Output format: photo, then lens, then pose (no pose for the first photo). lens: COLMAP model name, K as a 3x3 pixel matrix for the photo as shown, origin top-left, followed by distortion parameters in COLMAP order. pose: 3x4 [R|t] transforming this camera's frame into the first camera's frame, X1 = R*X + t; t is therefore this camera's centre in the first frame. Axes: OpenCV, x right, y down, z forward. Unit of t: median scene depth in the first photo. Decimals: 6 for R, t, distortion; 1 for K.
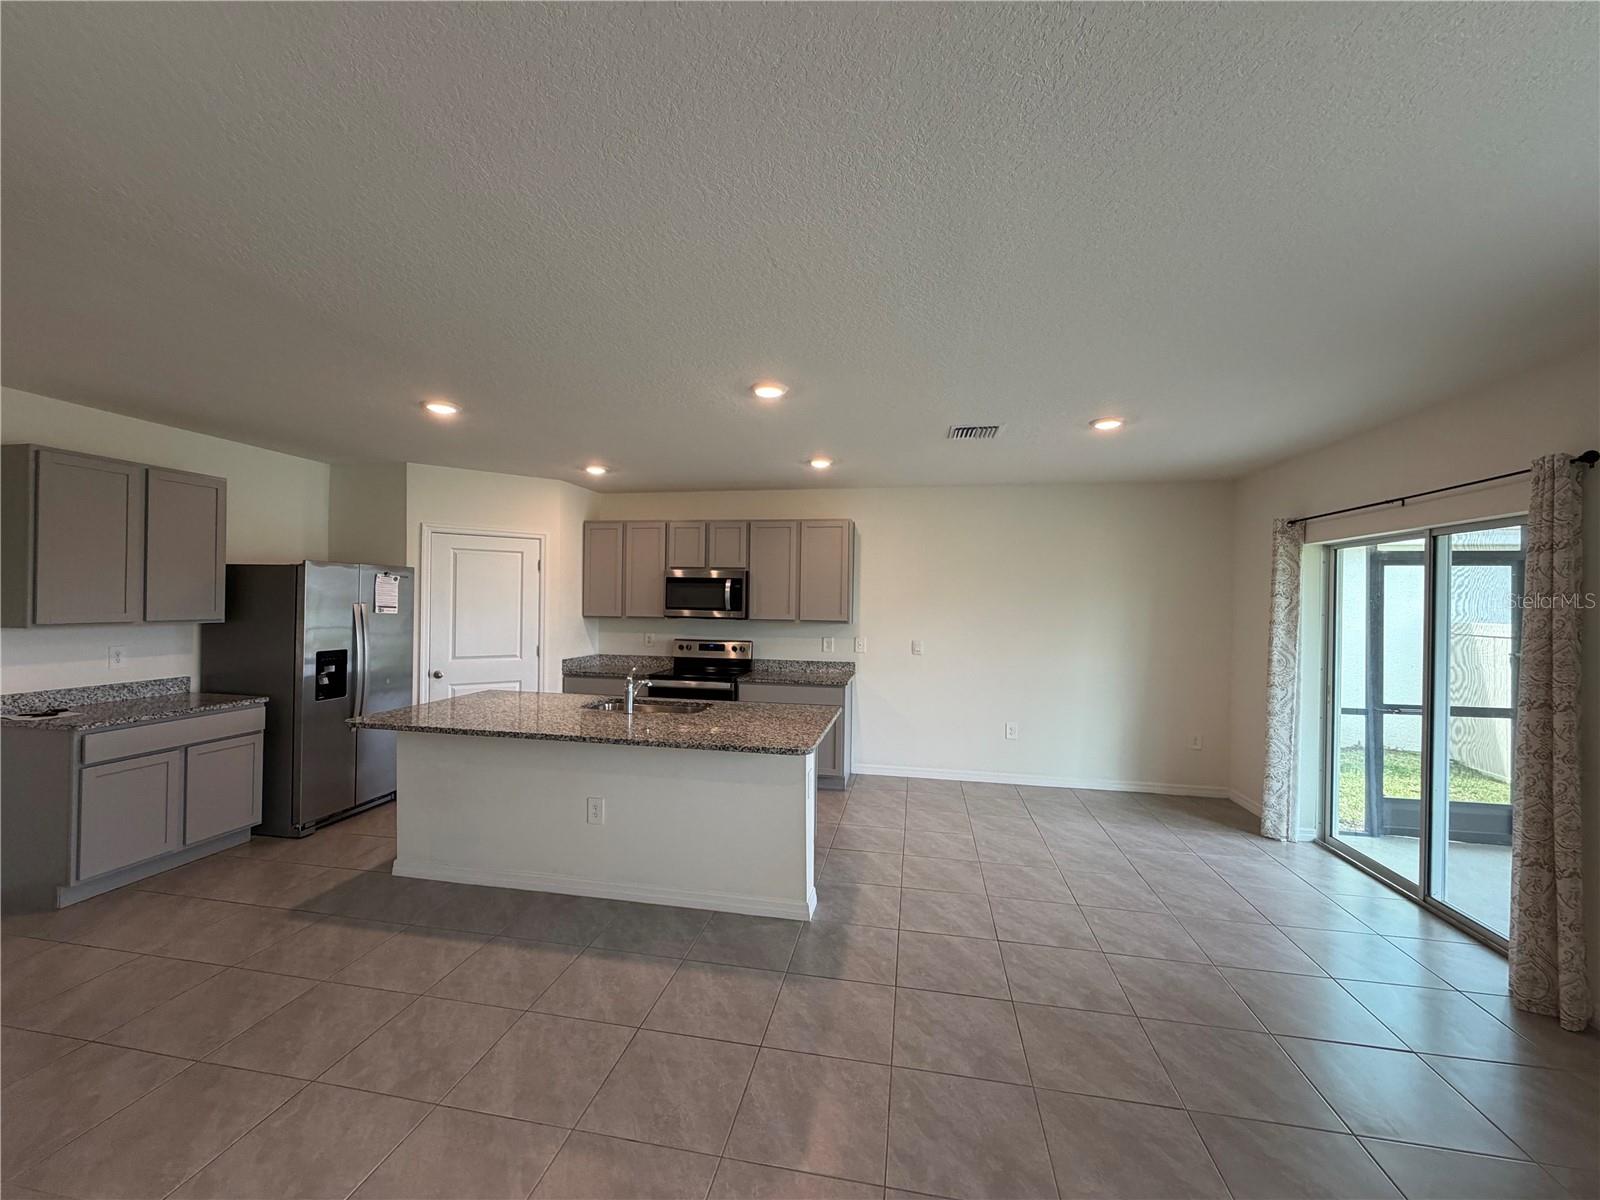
lens RADIAL K [[641.0, 0, 791.9], [0, 641.0, 600.4], [0, 0, 1]] dist [-0.000001, 0.001258]
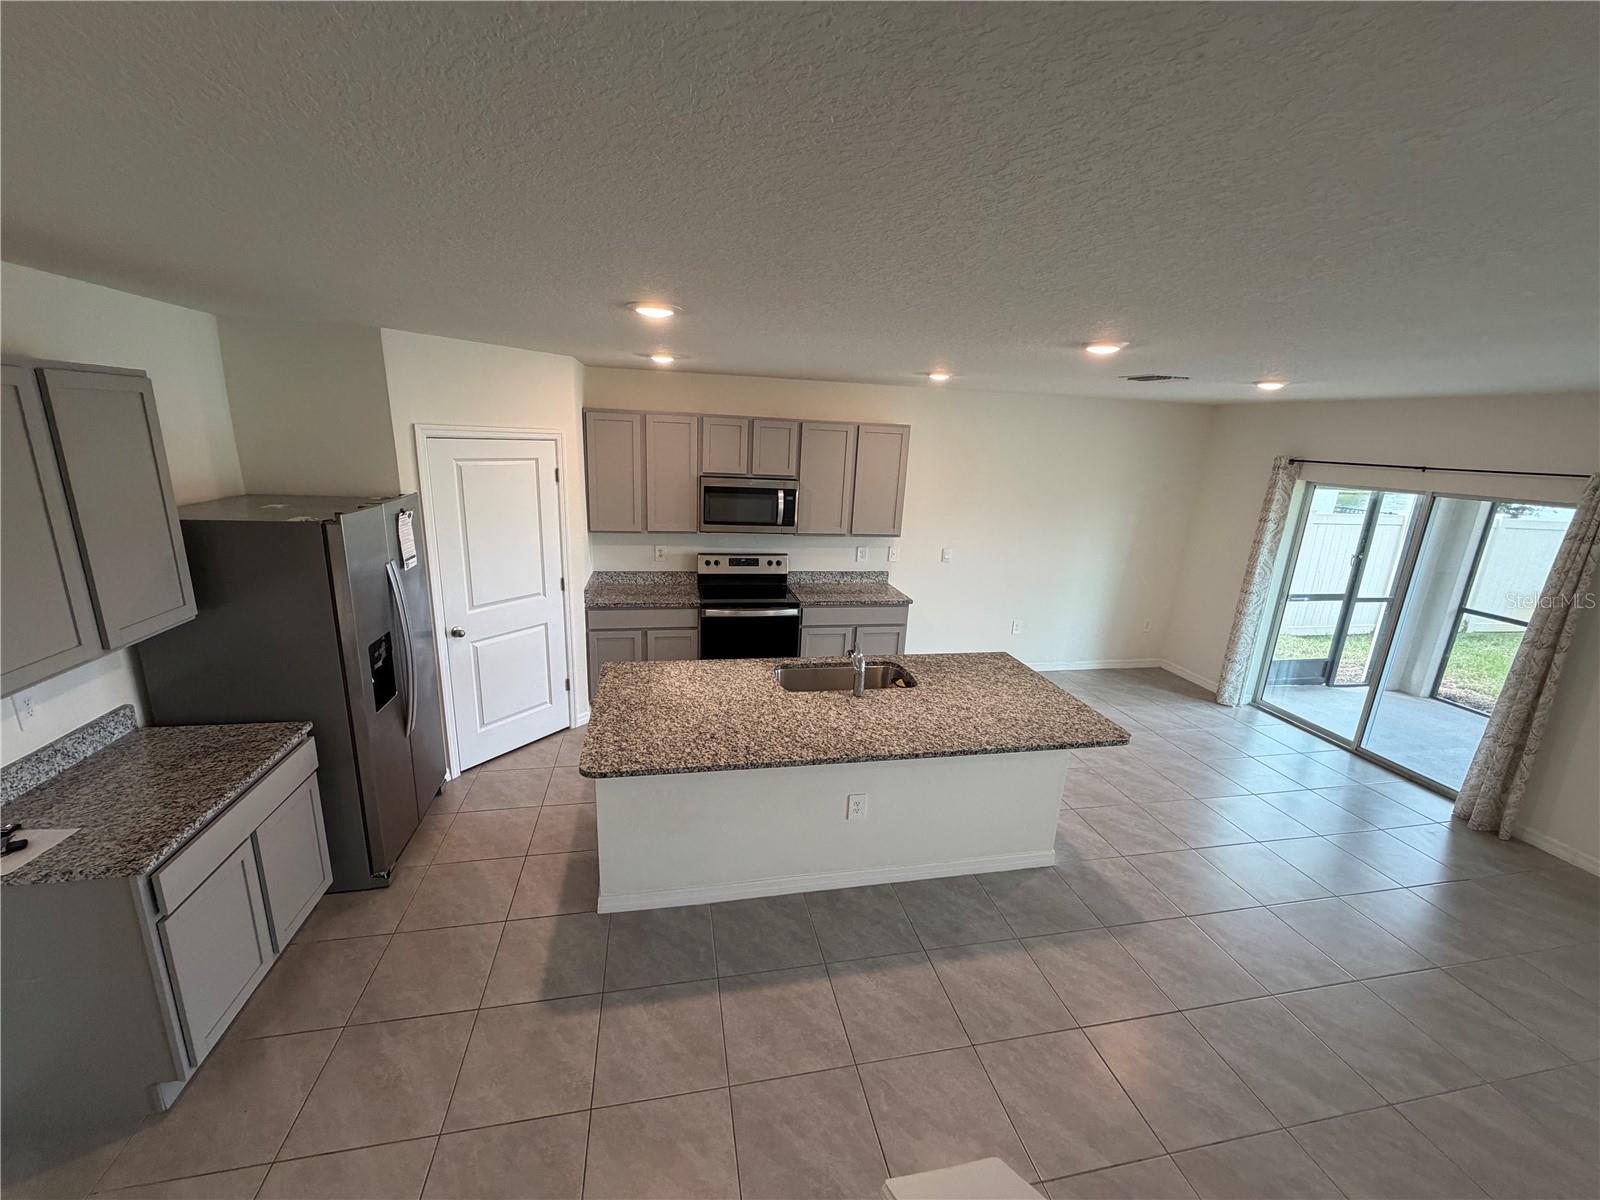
lens RADIAL K [[641.0, 0, 790.9], [0, 641.0, 600.7], [0, 0, 1]] dist [-0.000001, 0.001258]
pose [[0.922177, -0.072602, 0.379892, -0.530043], [-0.032028, 0.964515, 0.262079, -0.144445], [-0.385439, -0.253850, 0.887128, 0.214745]]
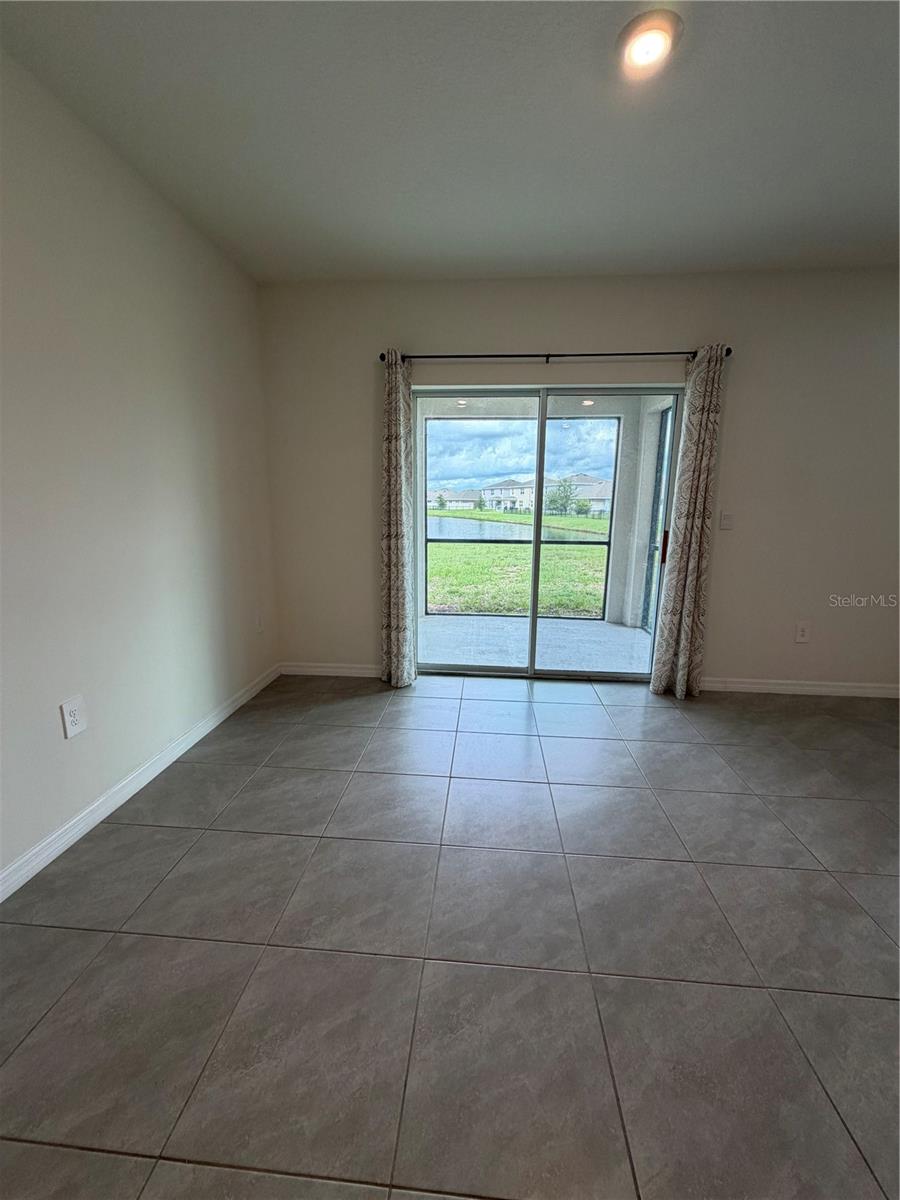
lens RADIAL K [[480.7, 0, 447.2], [0, 480.7, 593.2], [0, 0, 1]] dist [-0.000001, 0.001258]
pose [[-0.110660, -0.196530, 0.974233, 0.024941], [-0.011054, 0.980436, 0.196526, 0.070874], [-0.993797, 0.010979, -0.110668, 0.957248]]
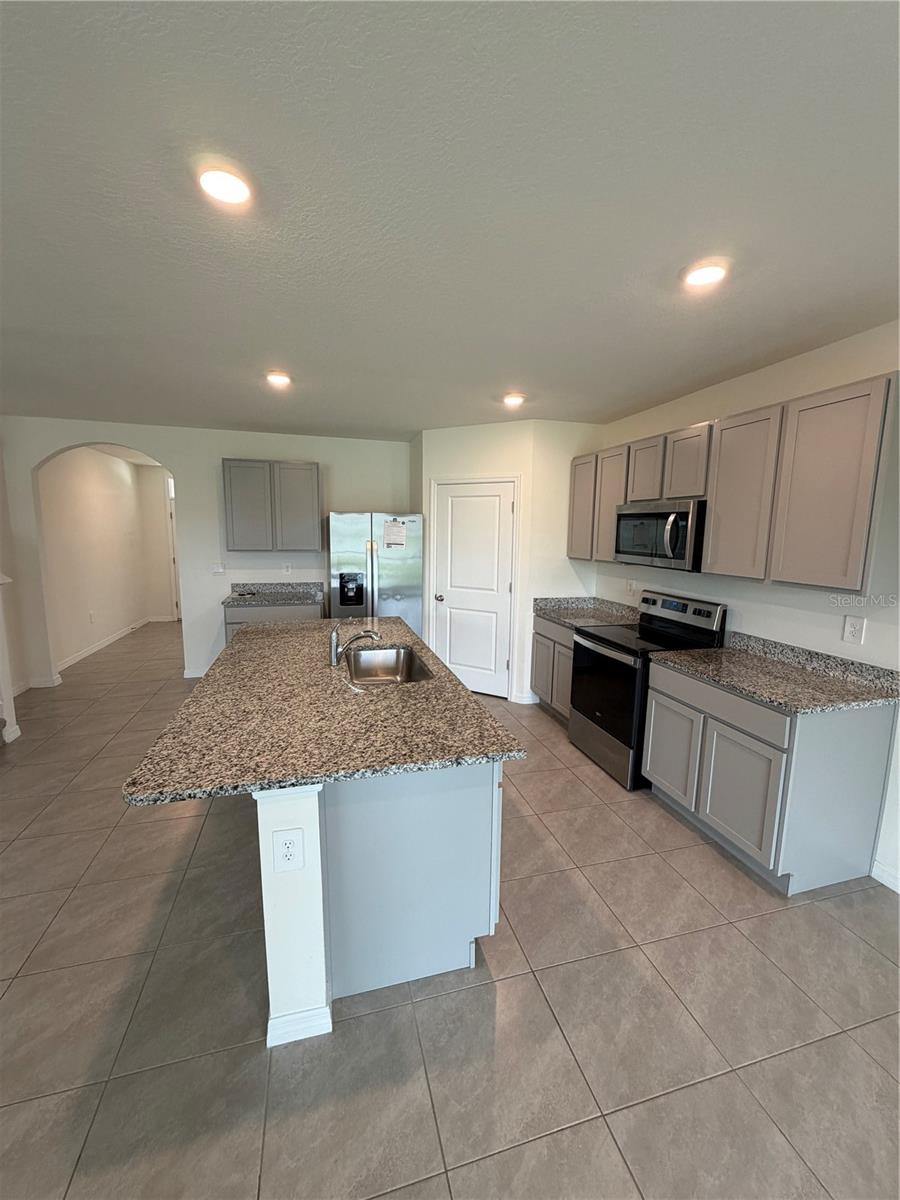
lens RADIAL K [[480.7, 0, 447.9], [0, 480.7, 596.0], [0, 0, 1]] dist [-0.000001, 0.001258]
pose [[0.443208, 0.115088, -0.889000, 0.333532], [-0.007854, 0.992185, 0.124531, -0.008078], [0.896385, -0.048211, 0.440648, 0.664966]]
